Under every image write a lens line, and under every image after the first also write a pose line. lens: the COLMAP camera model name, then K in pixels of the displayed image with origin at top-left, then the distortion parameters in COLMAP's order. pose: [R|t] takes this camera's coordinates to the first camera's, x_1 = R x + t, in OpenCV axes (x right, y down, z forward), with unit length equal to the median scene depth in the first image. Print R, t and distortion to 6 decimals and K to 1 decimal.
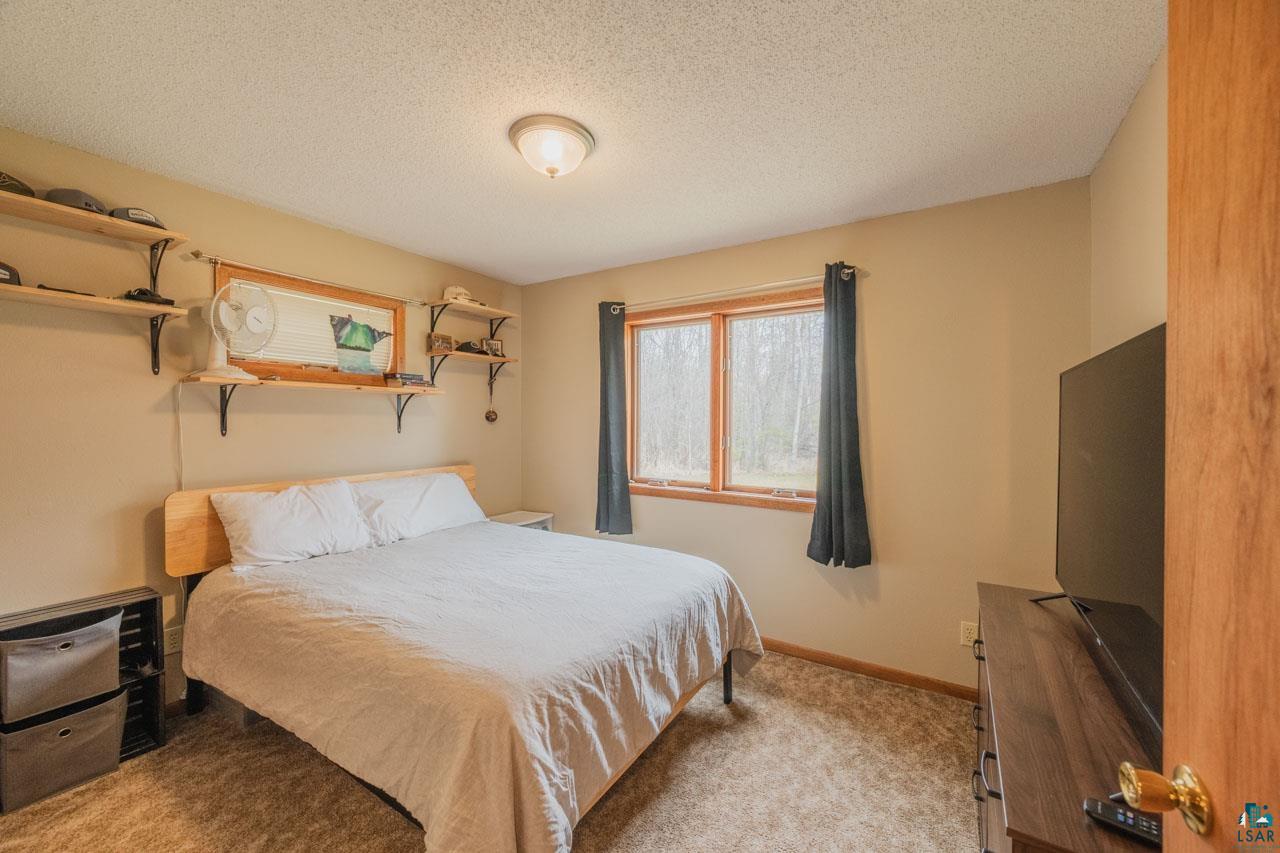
lens RADIAL K [[498.4, 0, 640.5], [0, 498.4, 425.2], [0, 0, 1]] dist [-0.001790, -0.000398]
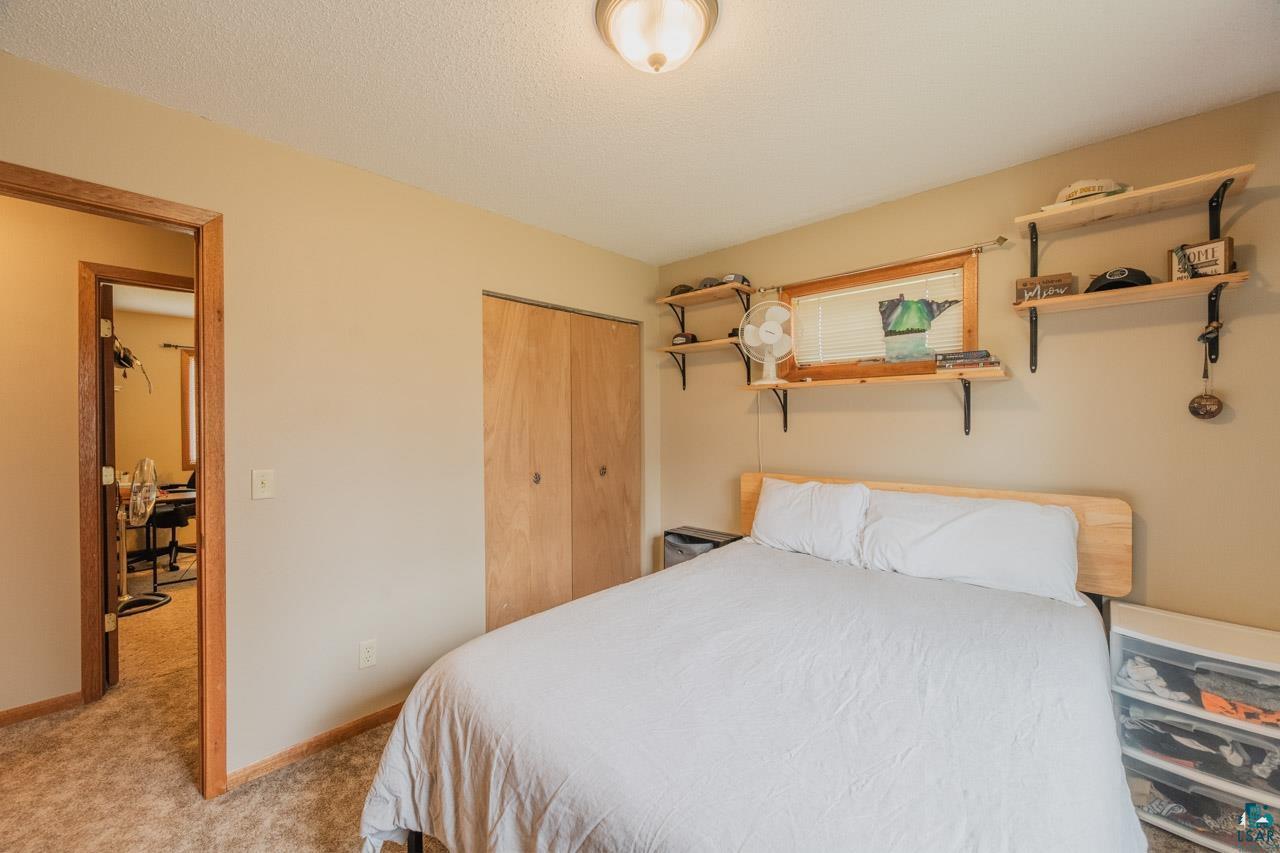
lens RADIAL K [[498.4, 0, 640.5], [0, 498.4, 425.2], [0, 0, 1]] dist [-0.001790, -0.000398]
pose [[-0.188036, 0.006379, -0.982142, 0.331960], [-0.004992, 0.999960, 0.007450, -0.001536], [0.982150, 0.006303, -0.187996, 0.712853]]
